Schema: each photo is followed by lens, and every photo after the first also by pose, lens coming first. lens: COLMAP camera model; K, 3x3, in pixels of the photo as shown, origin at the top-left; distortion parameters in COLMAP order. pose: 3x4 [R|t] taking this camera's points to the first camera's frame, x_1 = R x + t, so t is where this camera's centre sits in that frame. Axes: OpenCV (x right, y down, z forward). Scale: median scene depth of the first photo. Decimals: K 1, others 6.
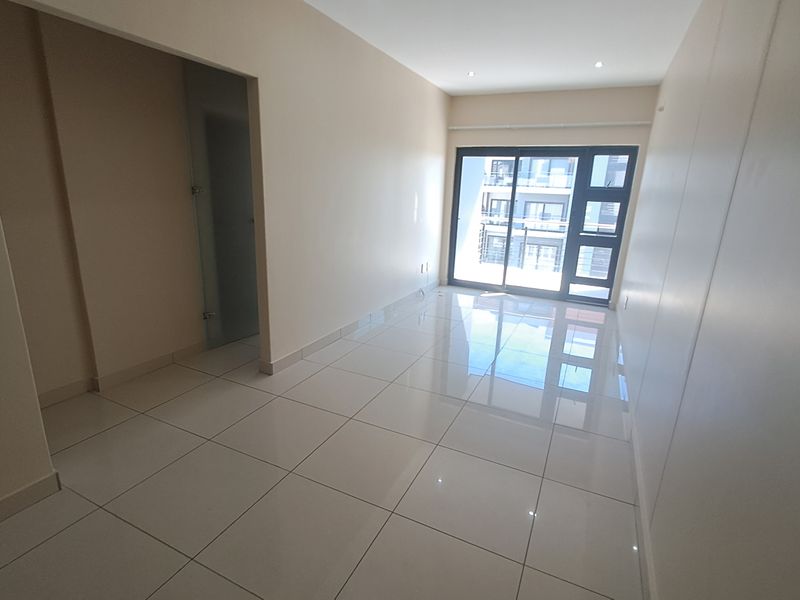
lens RADIAL K [[414.1, 0, 399.9], [0, 414.1, 300.8], [0, 0, 1]] dist [0.007947, 0.000782]
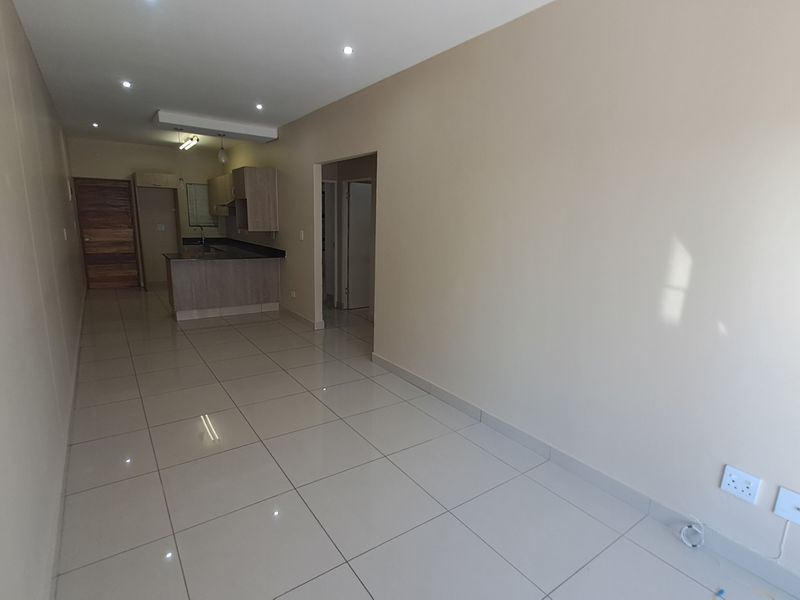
lens RADIAL K [[414.1, 0, 399.0], [0, 414.1, 304.4], [0, 0, 1]] dist [0.007947, 0.000782]
pose [[-0.481304, 0.129734, -0.866900, 0.560890], [-0.272350, 0.917905, 0.288576, -0.286756], [0.833170, 0.374993, -0.406458, 1.097034]]
